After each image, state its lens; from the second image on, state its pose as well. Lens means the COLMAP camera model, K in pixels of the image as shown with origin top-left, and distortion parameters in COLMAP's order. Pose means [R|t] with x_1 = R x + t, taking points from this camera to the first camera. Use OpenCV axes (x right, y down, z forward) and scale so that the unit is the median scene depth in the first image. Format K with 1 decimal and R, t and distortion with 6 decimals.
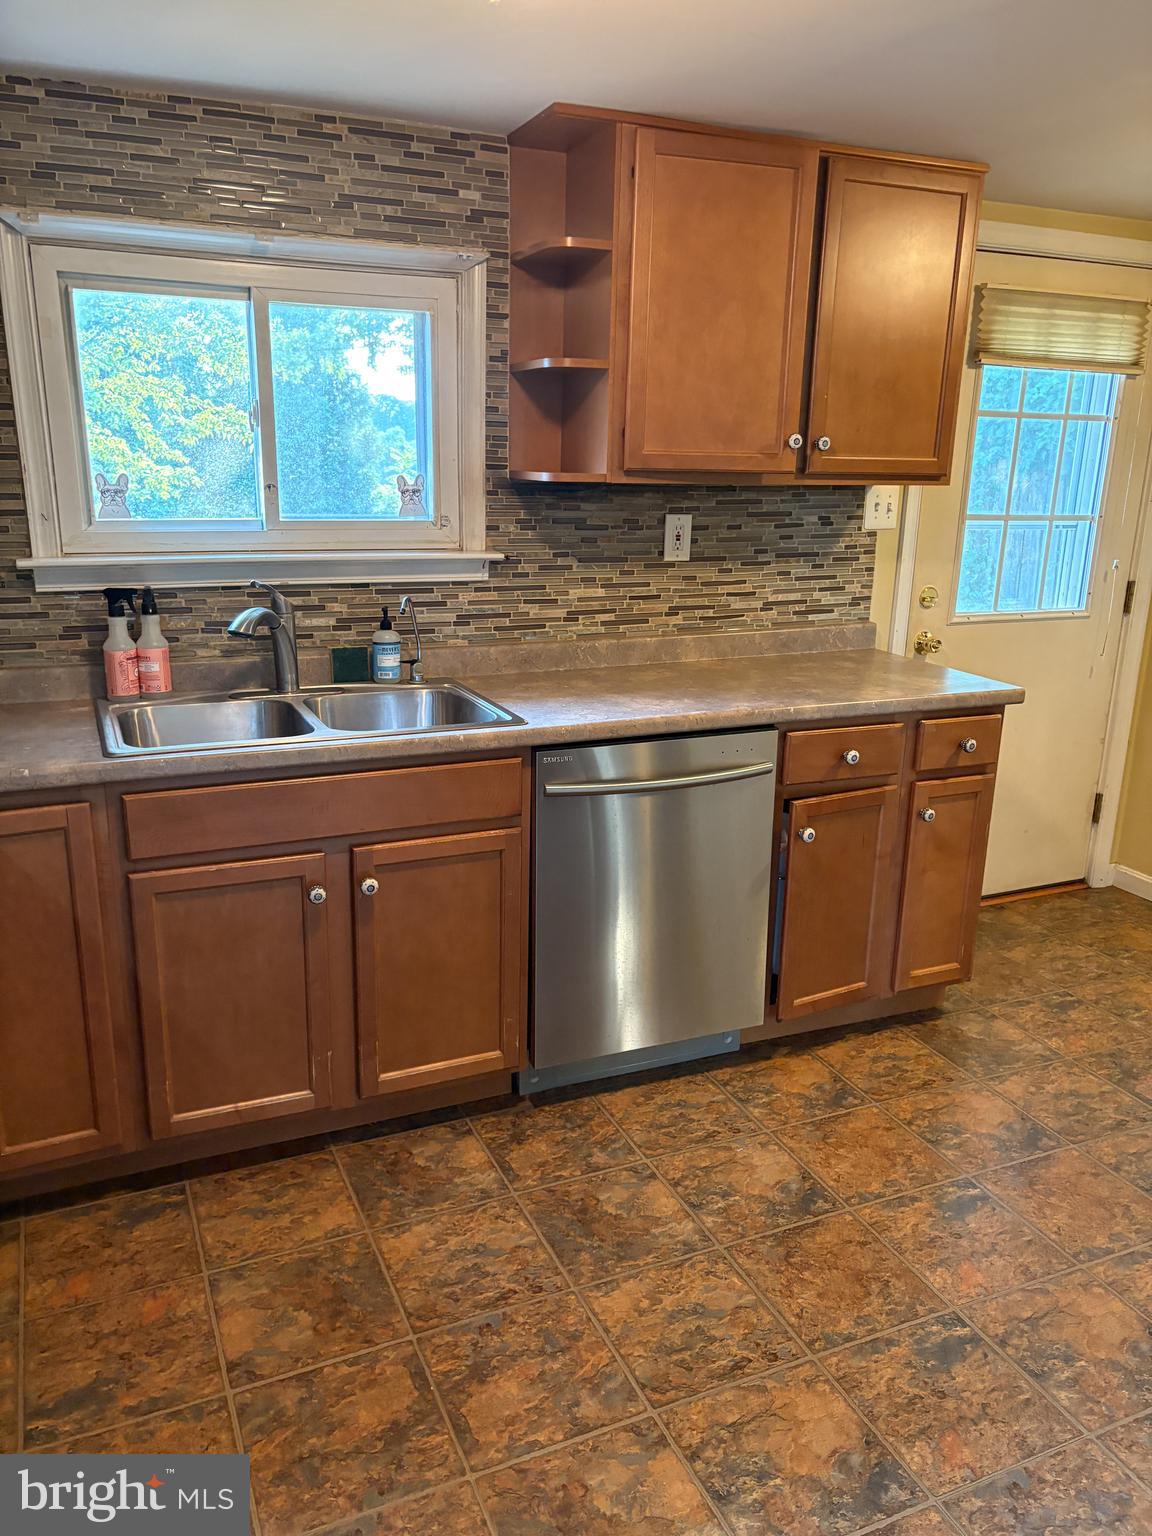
lens RADIAL K [[1157.5, 0, 575.9], [0, 1157.5, 767.7], [0, 0, 1]] dist [0.032383, -0.019098]
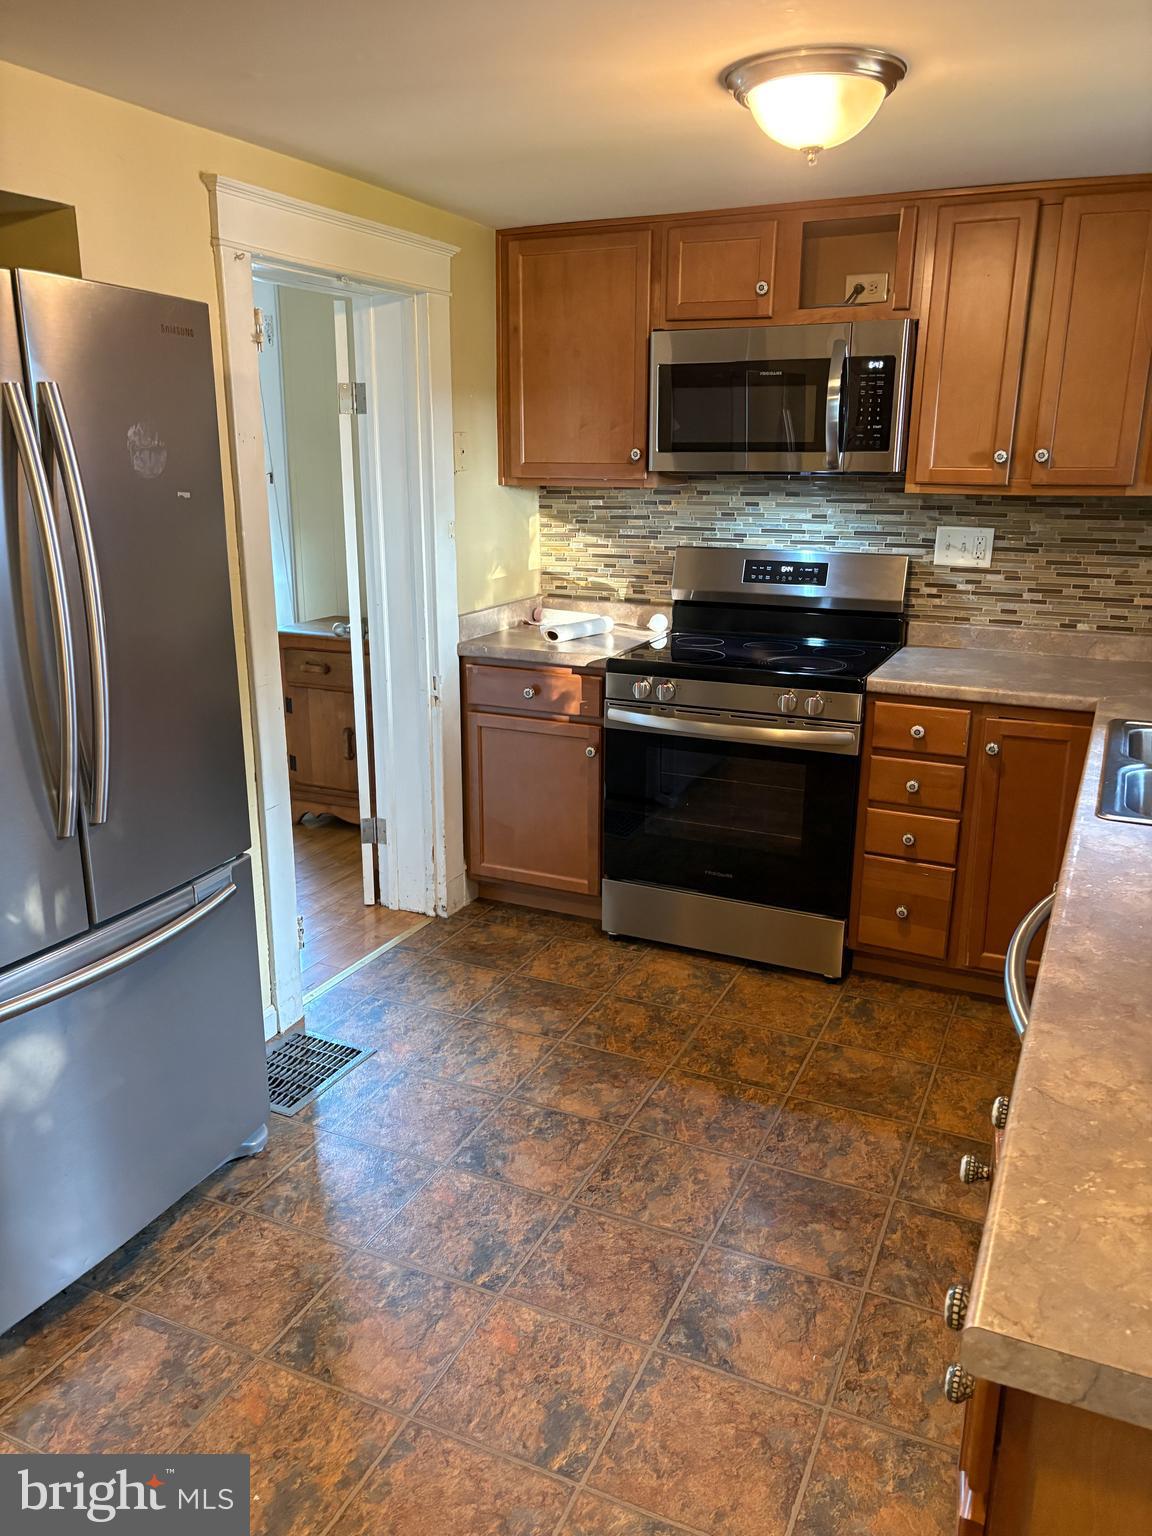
lens RADIAL K [[1157.5, 0, 572.7], [0, 1157.5, 769.6], [0, 0, 1]] dist [0.032383, -0.019098]
pose [[-0.748019, 0.157917, -0.644616, 0.913222], [-0.194563, 0.876427, 0.440478, -0.433704], [0.634518, 0.454904, -0.624860, 1.554252]]
